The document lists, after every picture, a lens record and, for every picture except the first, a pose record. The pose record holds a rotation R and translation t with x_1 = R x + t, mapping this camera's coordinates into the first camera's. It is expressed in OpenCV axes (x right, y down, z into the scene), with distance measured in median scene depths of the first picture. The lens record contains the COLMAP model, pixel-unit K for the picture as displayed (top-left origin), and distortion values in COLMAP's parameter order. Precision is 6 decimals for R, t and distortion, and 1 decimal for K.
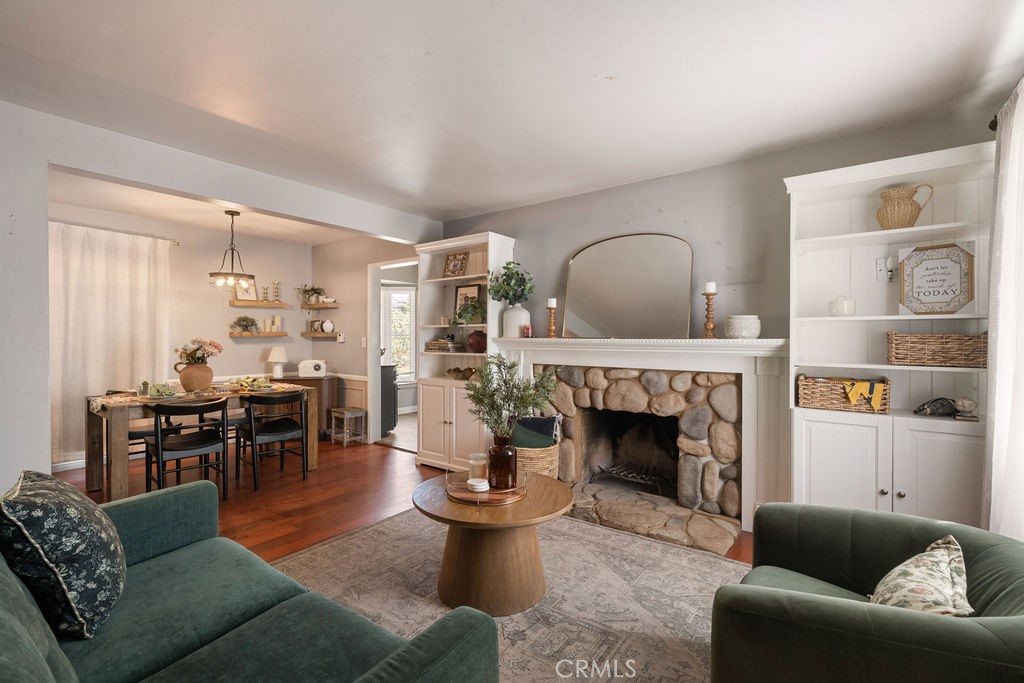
lens RADIAL K [[464.1, 0, 513.6], [0, 464.1, 339.4], [0, 0, 1]] dist [-0.003837, 0.000207]
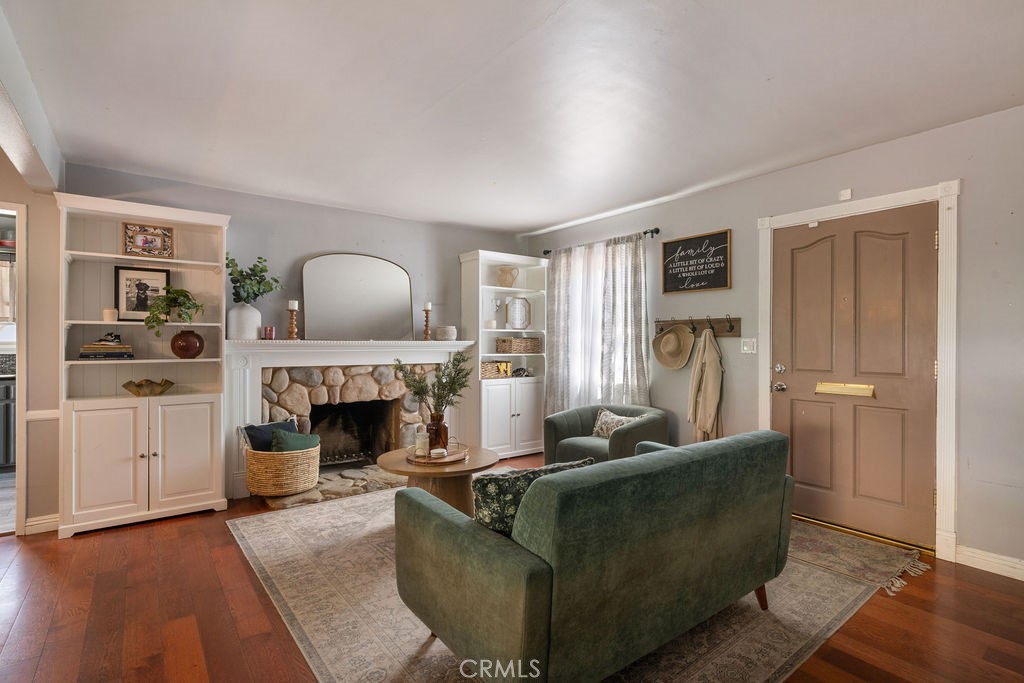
lens RADIAL K [[491.5, 0, 512.5], [0, 491.5, 344.6], [0, 0, 1]] dist [-0.000037, 0.000053]
pose [[0.260729, -0.007277, 0.965385, -0.995371], [0.002128, 0.999973, 0.006963, 0.000282], [-0.965410, 0.000238, 0.260737, 0.325991]]
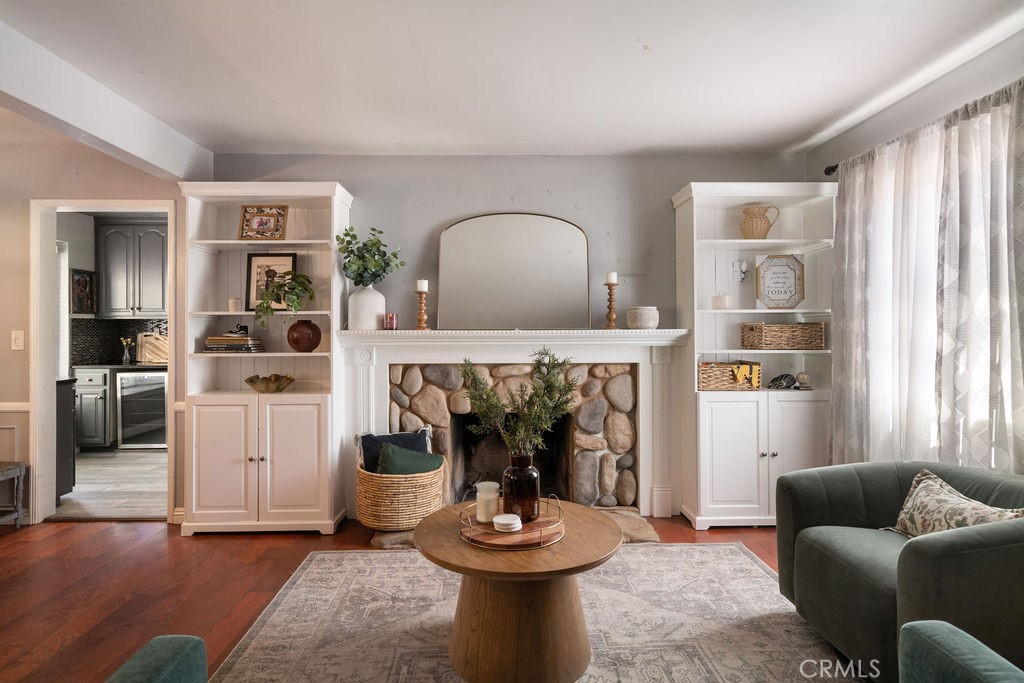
lens RADIAL K [[545.9, 0, 512.9], [0, 545.9, 326.4], [0, 0, 1]] dist [-0.001076, 0.003135]
pose [[0.779506, -0.001232, 0.626394, -0.462113], [0.008973, 0.999917, -0.009200, 0.000868], [-0.626331, 0.012792, 0.779453, 0.219635]]
